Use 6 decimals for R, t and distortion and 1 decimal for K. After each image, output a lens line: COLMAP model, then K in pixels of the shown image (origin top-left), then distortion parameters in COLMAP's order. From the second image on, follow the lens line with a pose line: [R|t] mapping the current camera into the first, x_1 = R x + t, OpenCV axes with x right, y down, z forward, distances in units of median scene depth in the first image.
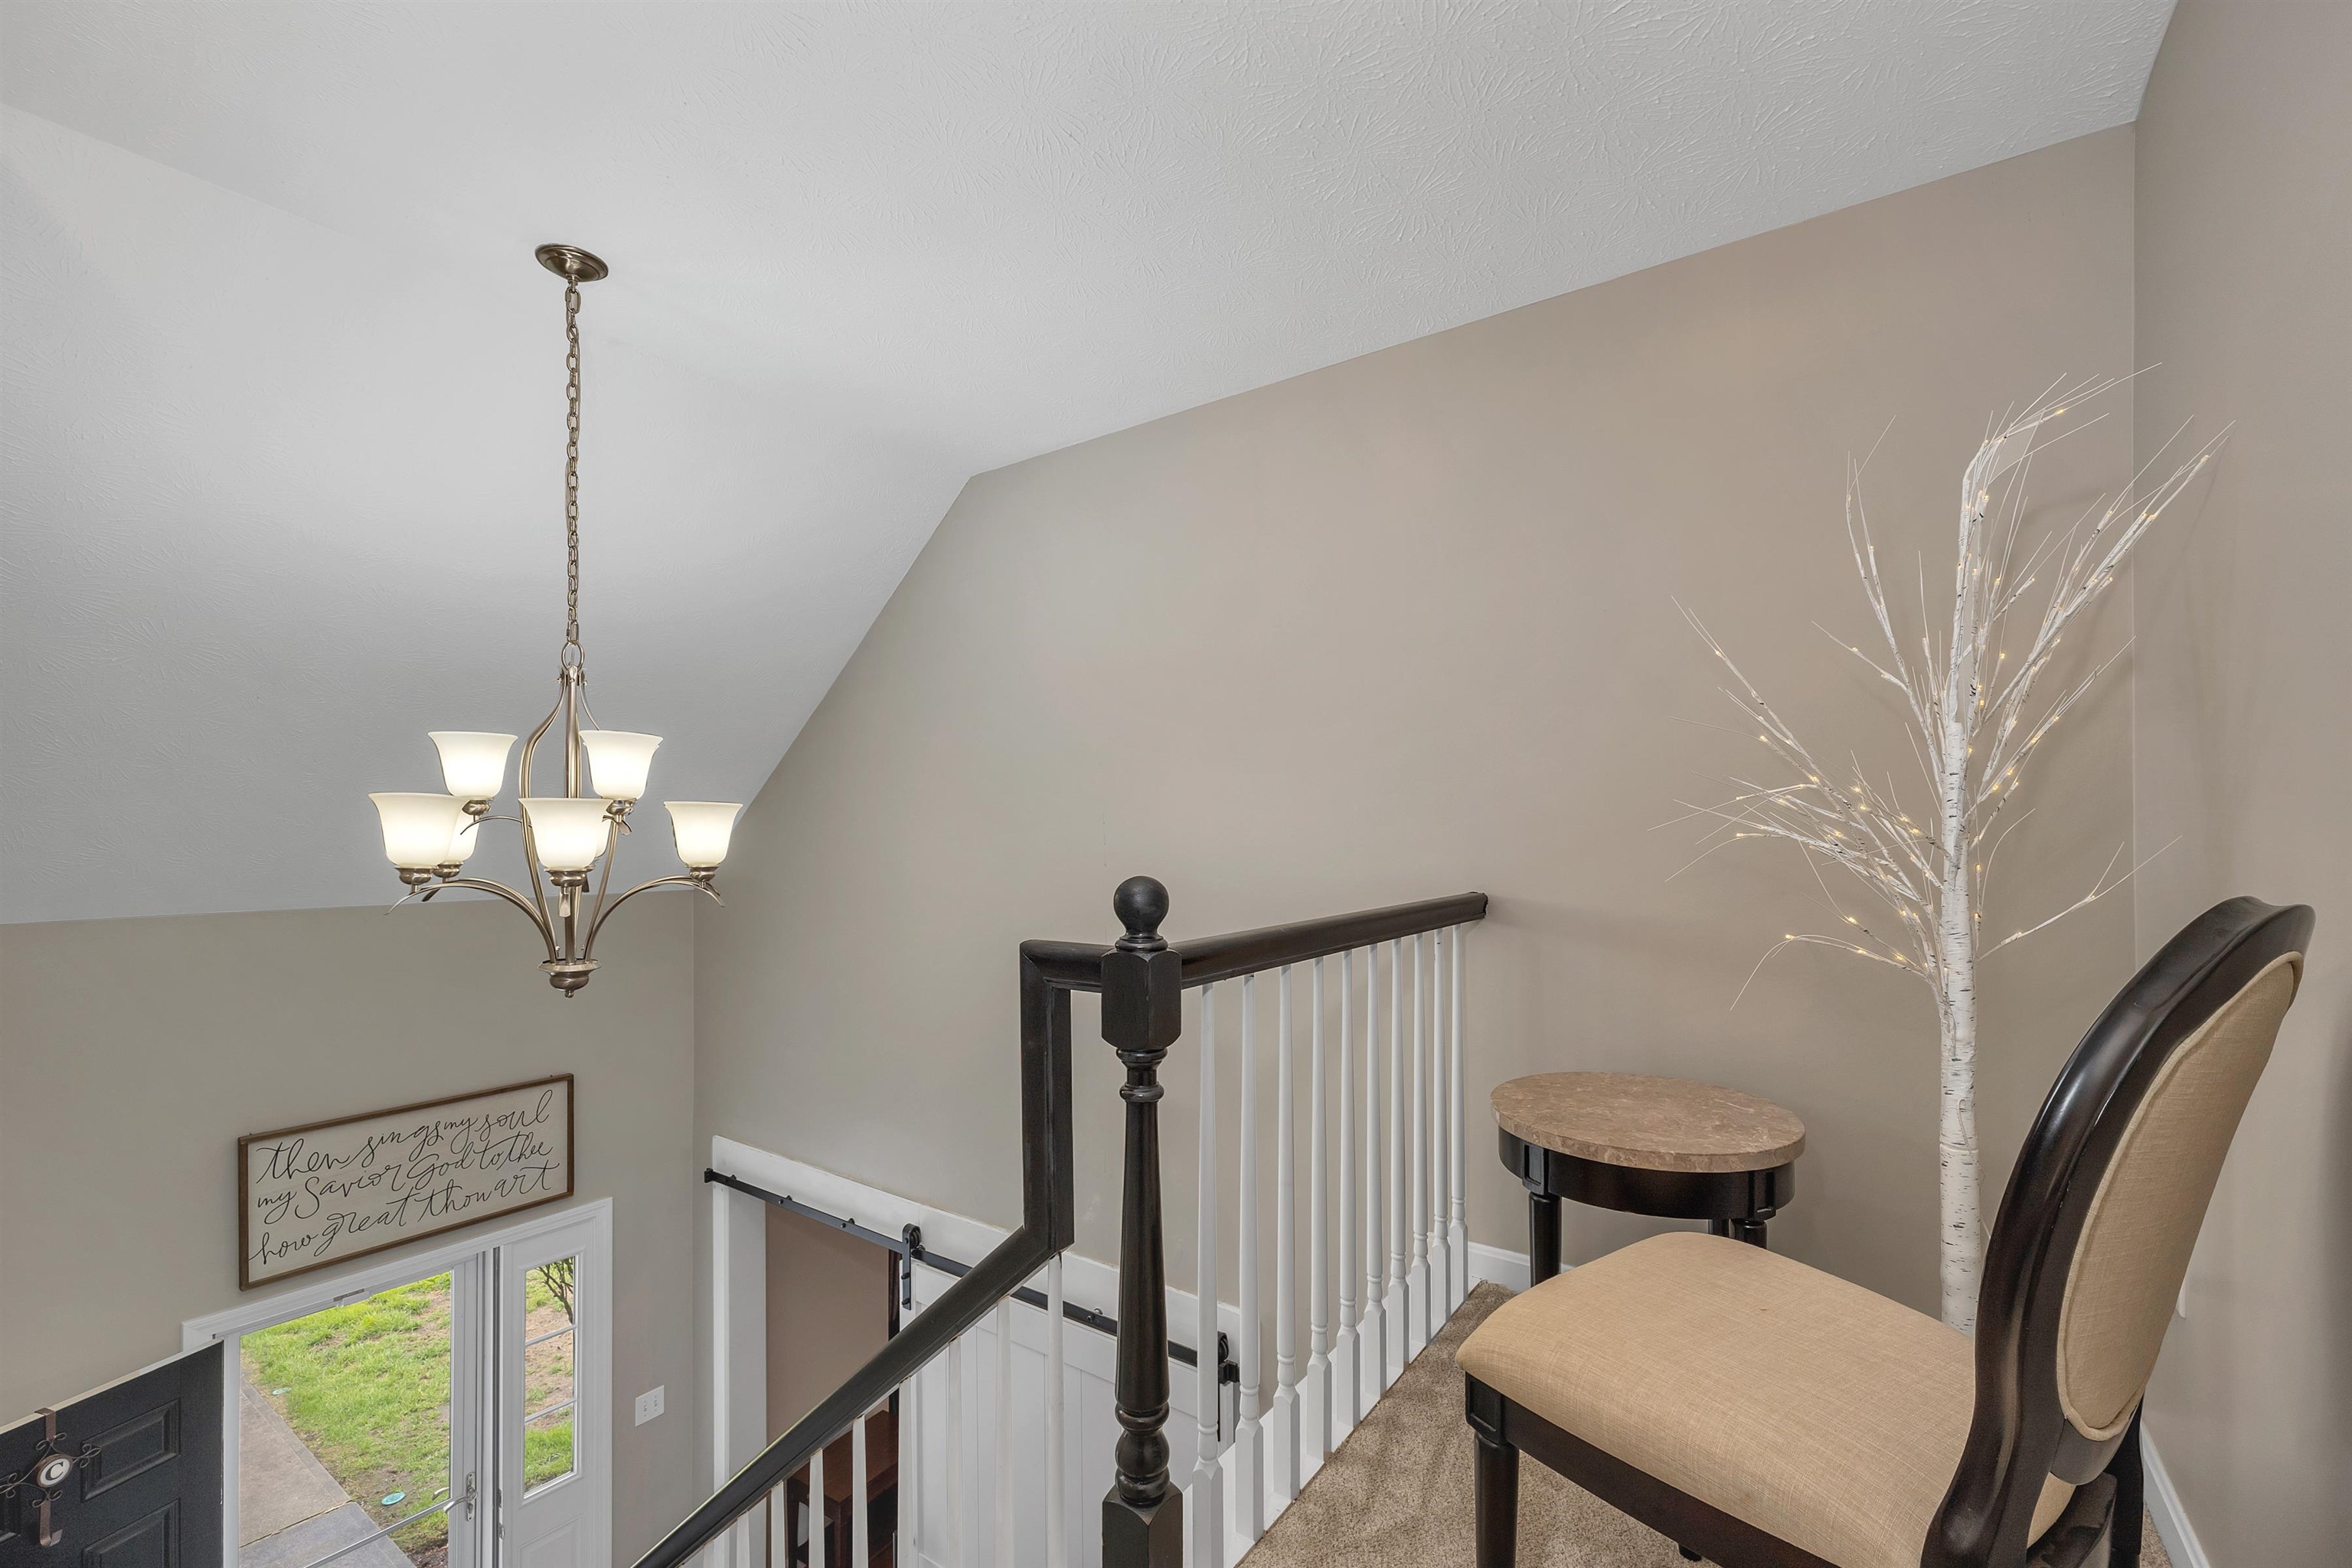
lens RADIAL K [[975.0, 0, 1181.6], [0, 975.0, 806.0], [0, 0, 1]] dist [0.002089, -0.000445]
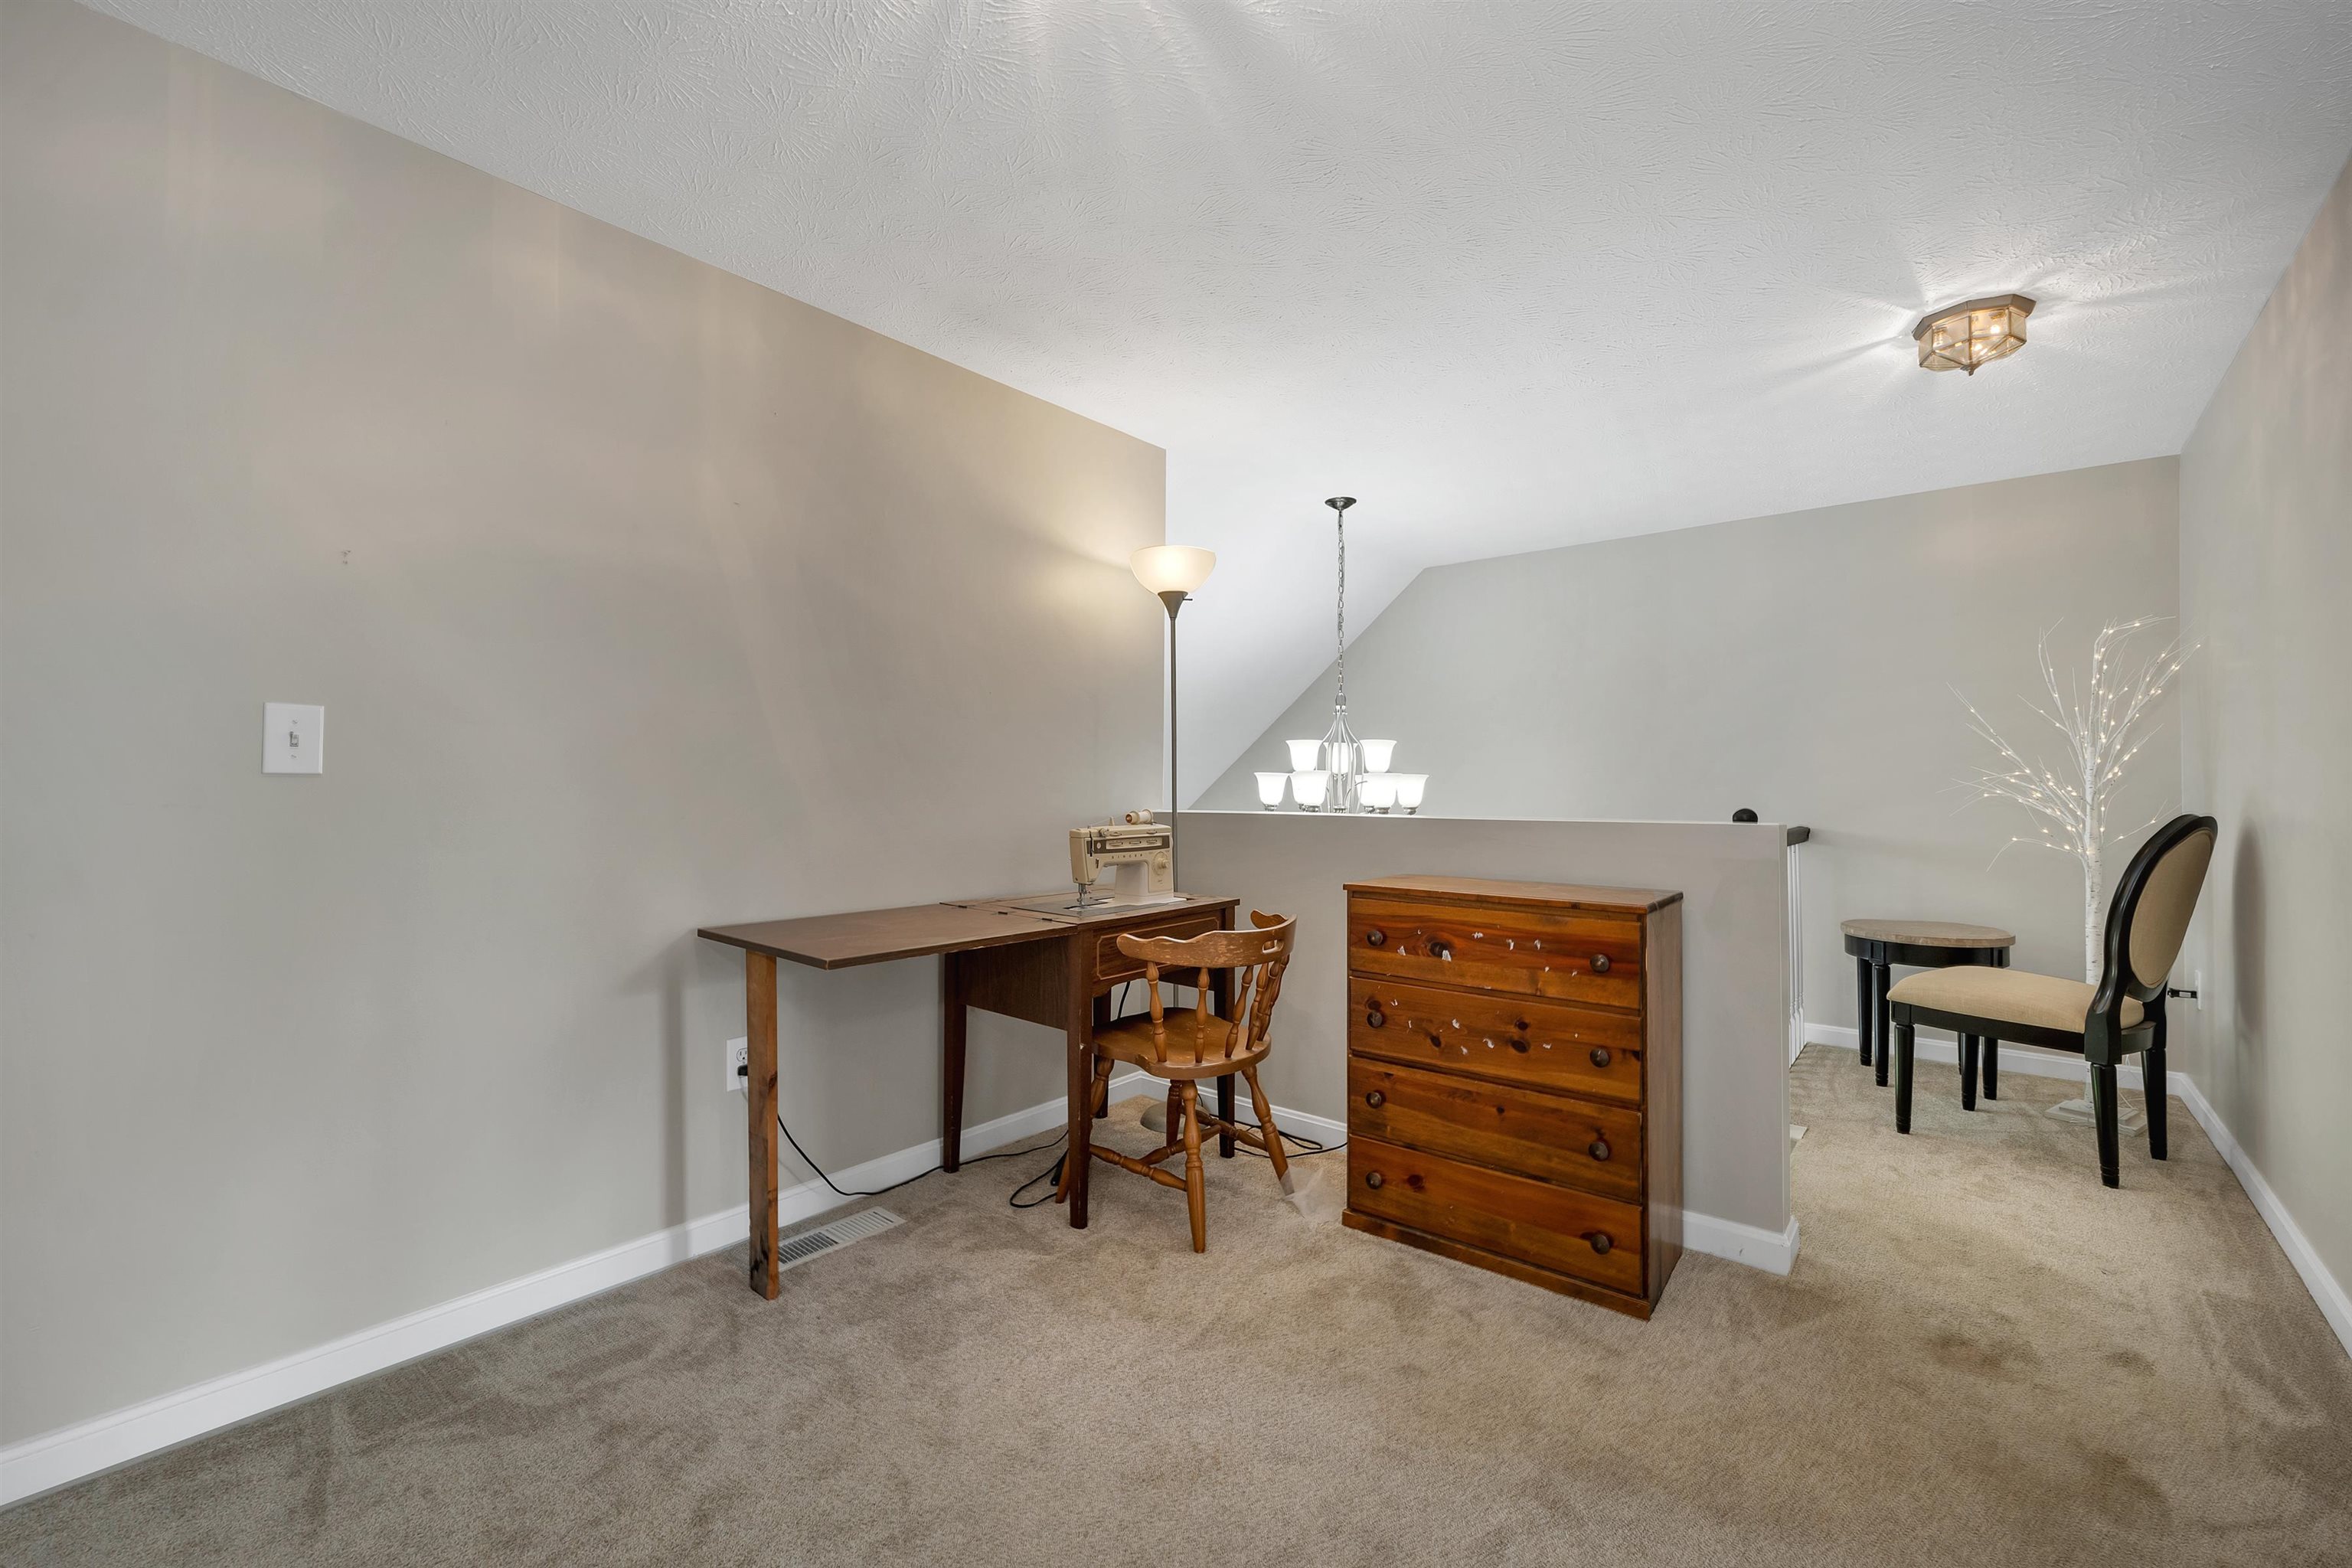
lens RADIAL K [[975.0, 0, 1171.8], [0, 975.0, 763.2], [0, 0, 1]] dist [0.002089, -0.000445]
pose [[0.997002, 0.007026, -0.077053, -1.238751], [-0.007809, 0.999921, -0.009863, -0.007917], [0.076977, 0.010436, 0.996978, -1.520462]]
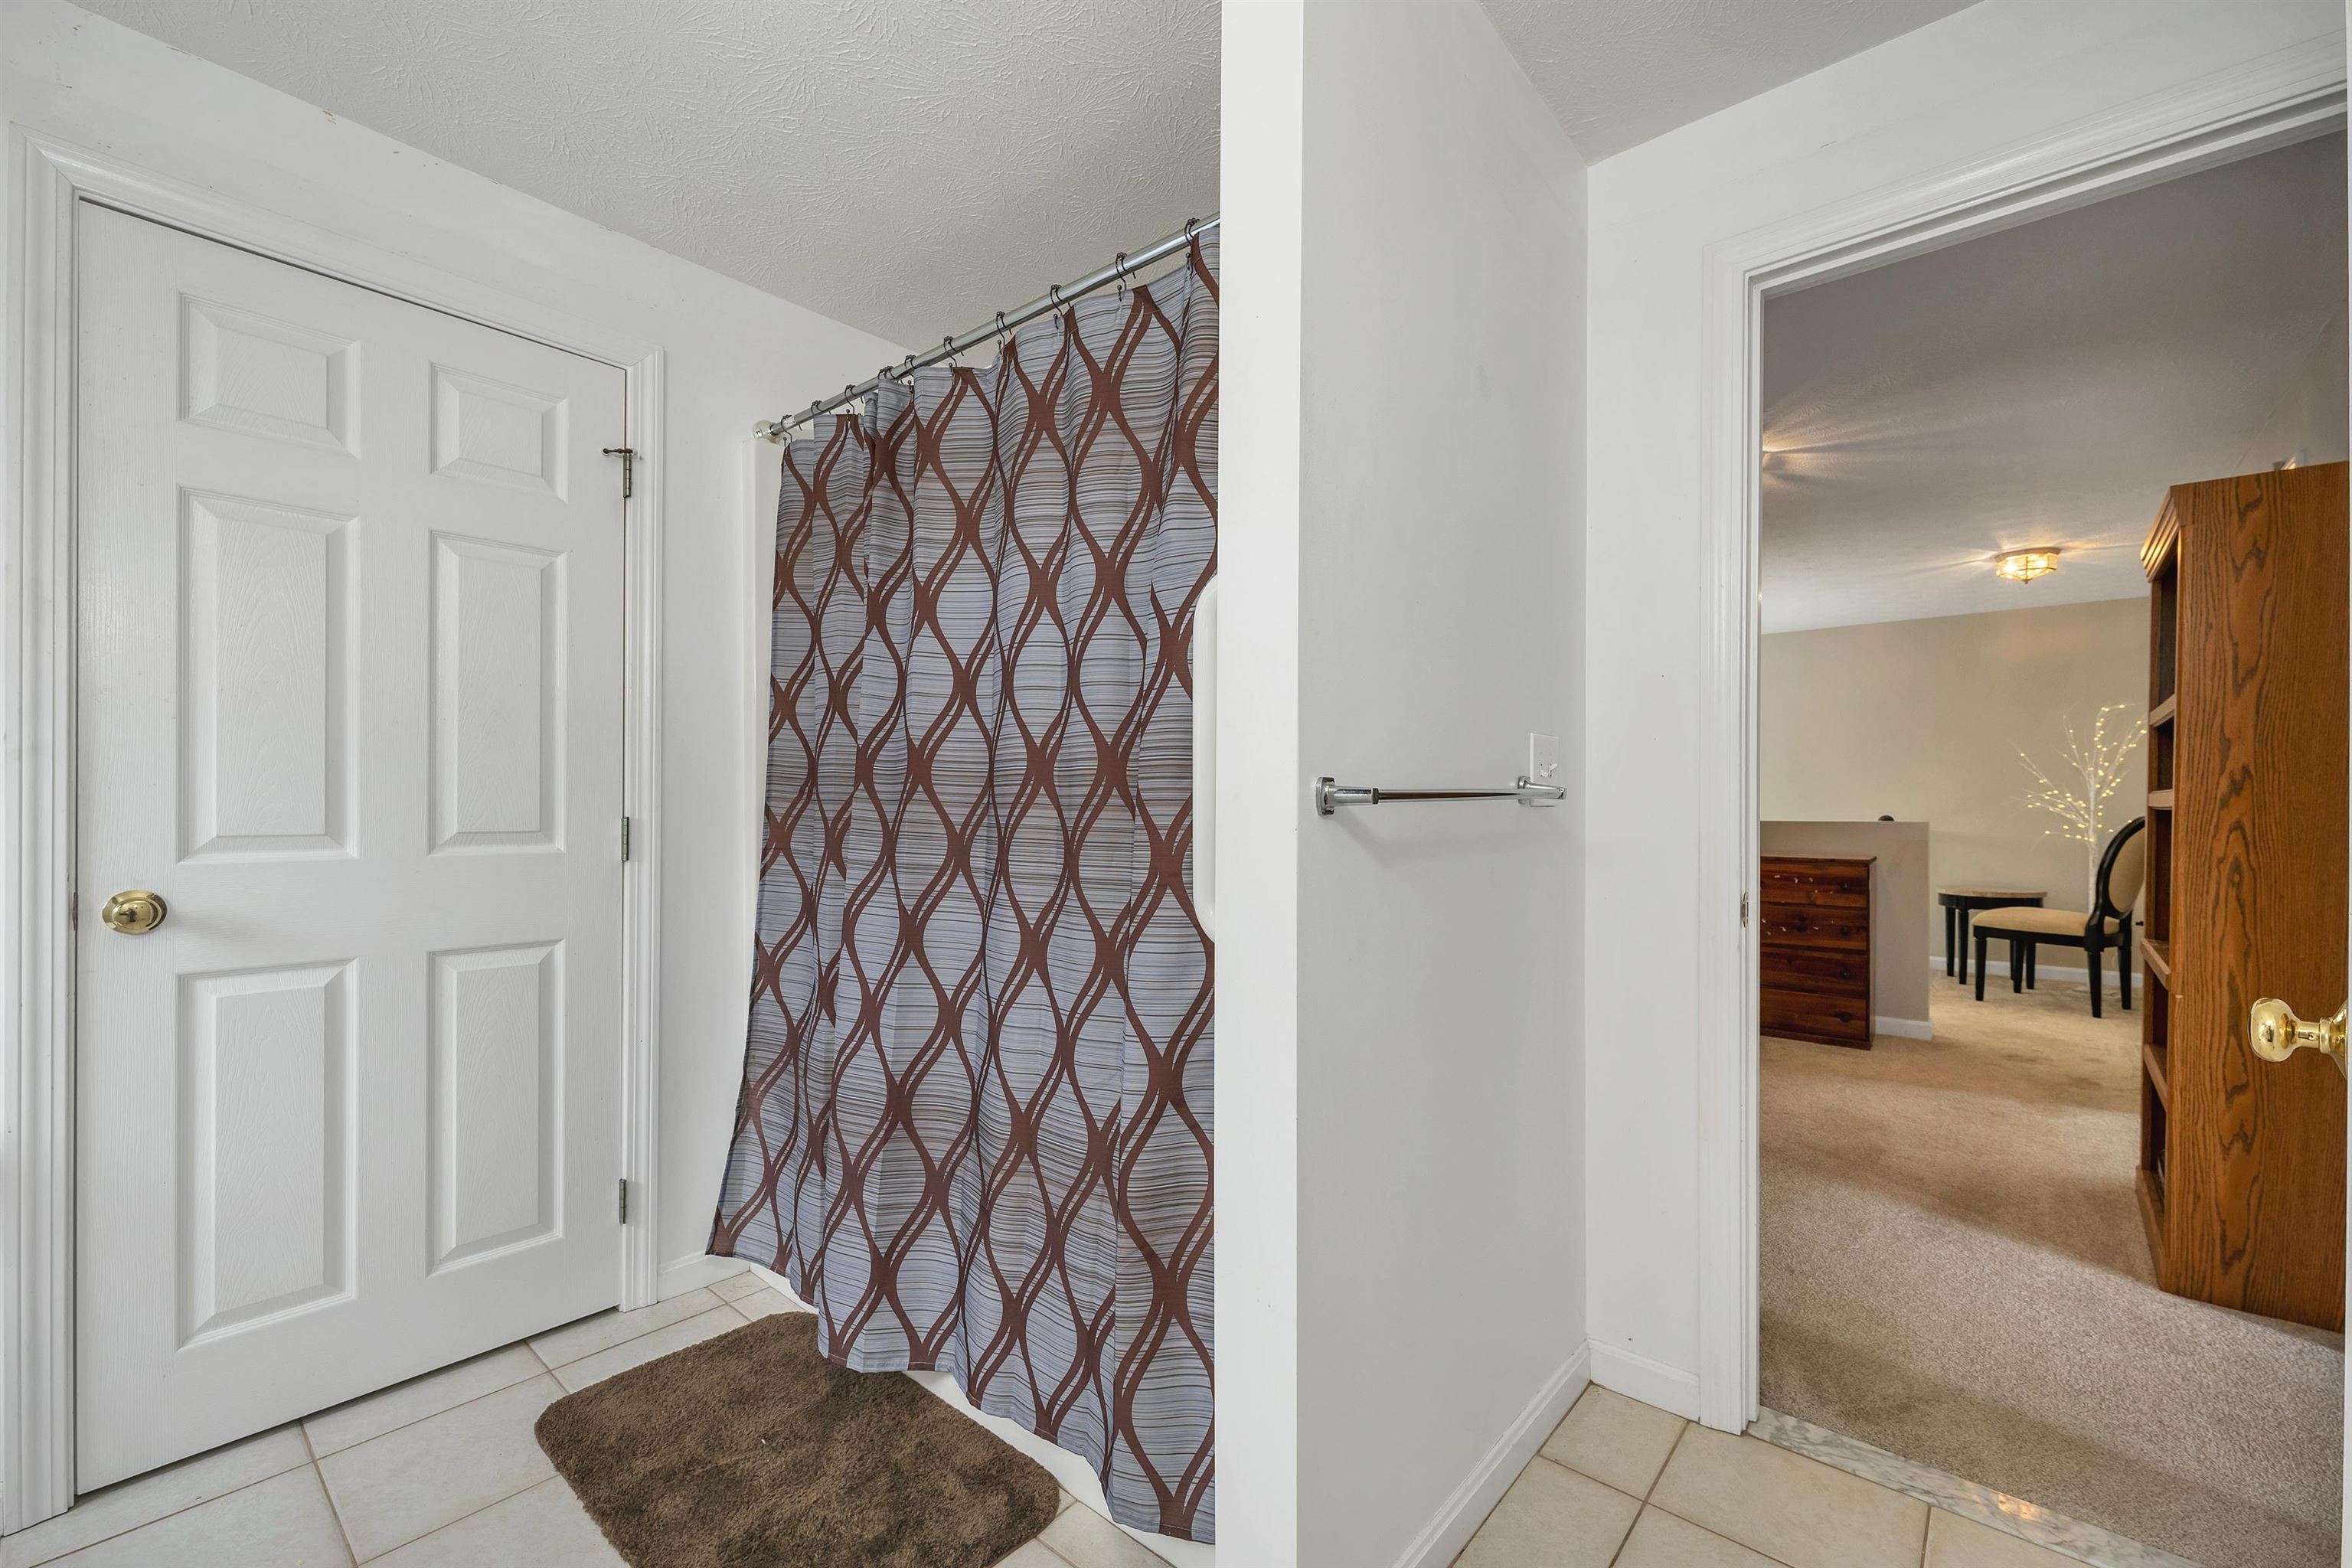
lens RADIAL K [[975.0, 0, 1176.8], [0, 975.0, 801.7], [0, 0, 1]] dist [0.002089, -0.000445]
pose [[0.995314, 0.003640, -0.096623, -2.527942], [-0.002258, 0.999894, 0.014411, -0.037497], [0.096665, -0.014125, 0.995217, -3.299690]]
